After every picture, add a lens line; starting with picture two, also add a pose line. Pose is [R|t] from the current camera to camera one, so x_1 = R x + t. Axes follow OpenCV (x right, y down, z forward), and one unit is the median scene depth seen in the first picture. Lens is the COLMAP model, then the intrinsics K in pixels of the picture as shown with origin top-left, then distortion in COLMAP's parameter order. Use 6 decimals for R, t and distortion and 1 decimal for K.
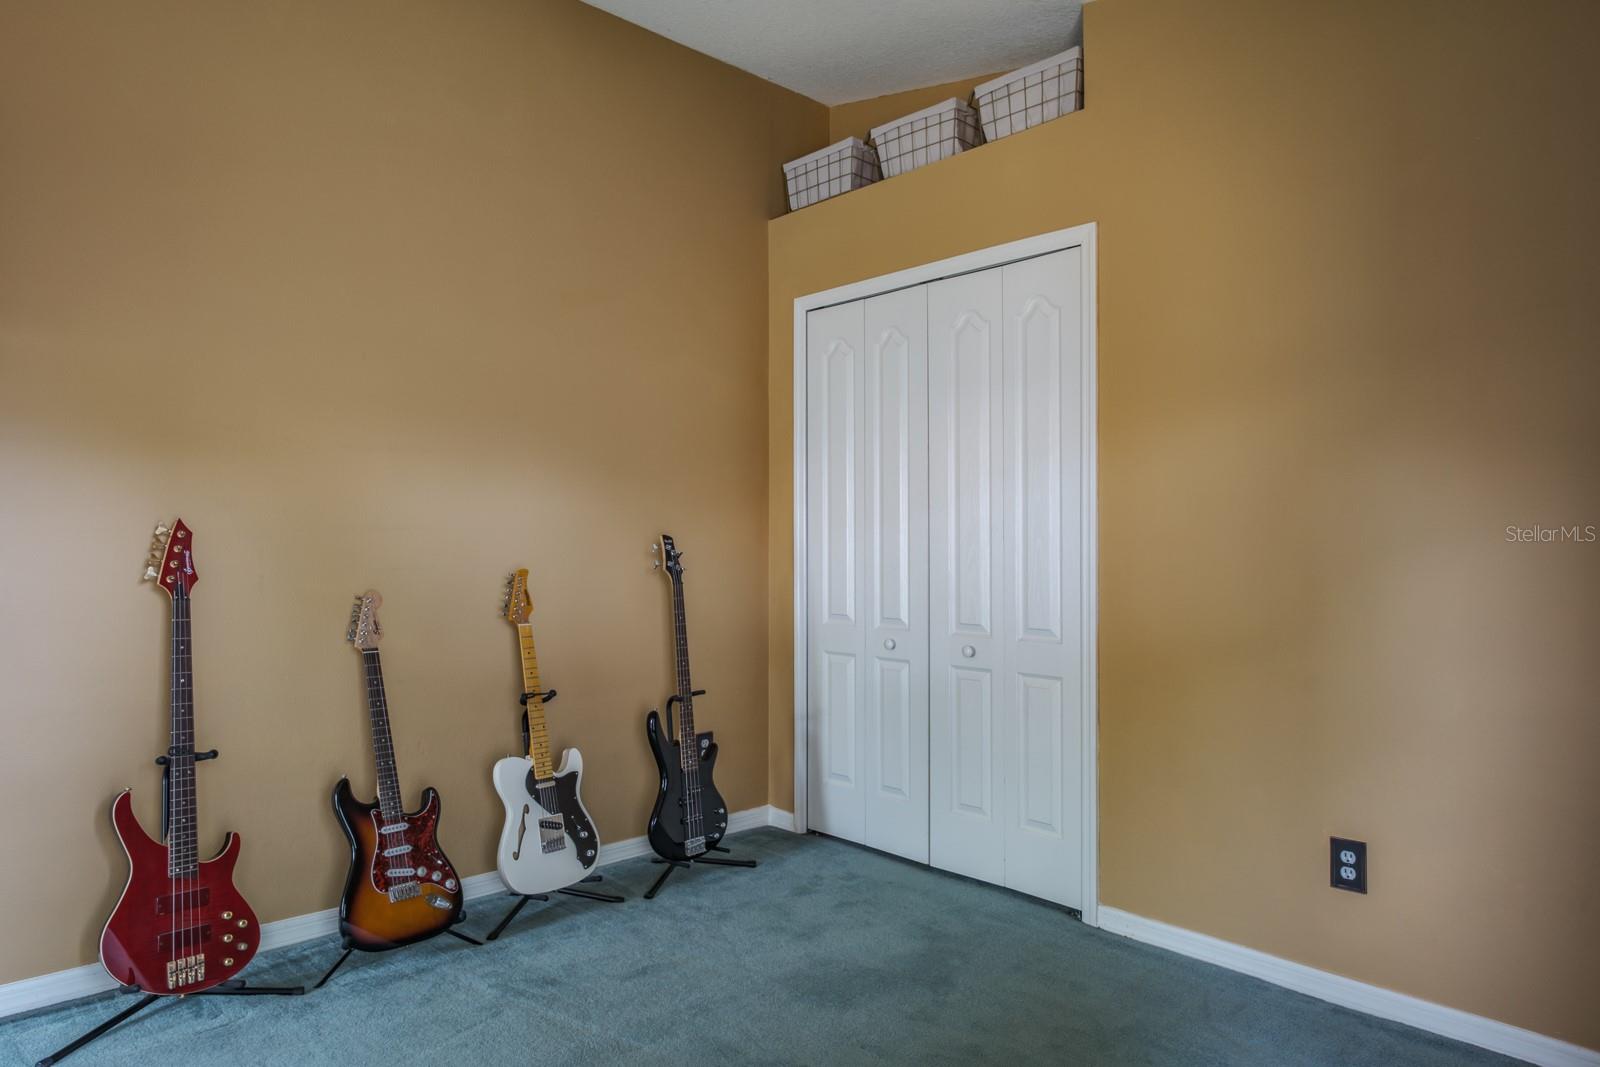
lens RADIAL K [[988.6, 0, 800.0], [0, 988.6, 533.5], [0, 0, 1]] dist [-0.000967, -0.001453]
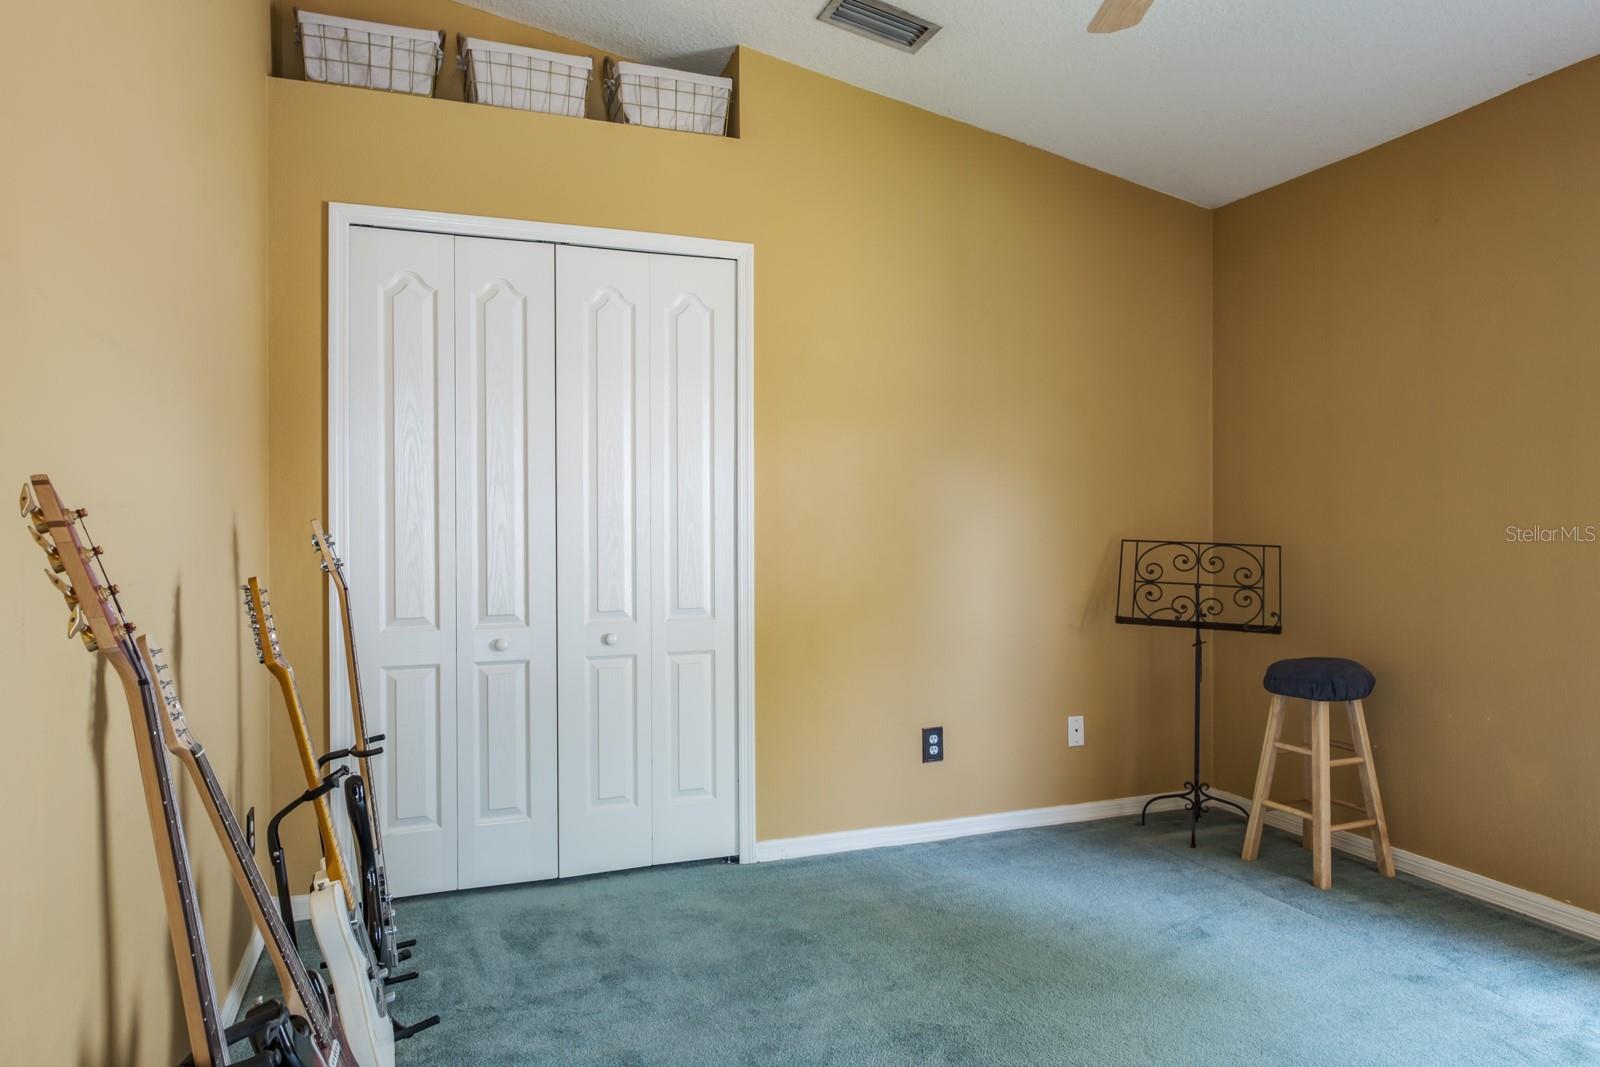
lens RADIAL K [[988.6, 0, 800.0], [0, 988.6, 533.5], [0, 0, 1]] dist [-0.000967, -0.001453]
pose [[0.397867, -0.003937, 0.917434, -0.691229], [-0.000156, 0.999990, 0.004359, 0.012153], [-0.917443, -0.001877, 0.397863, 0.474204]]
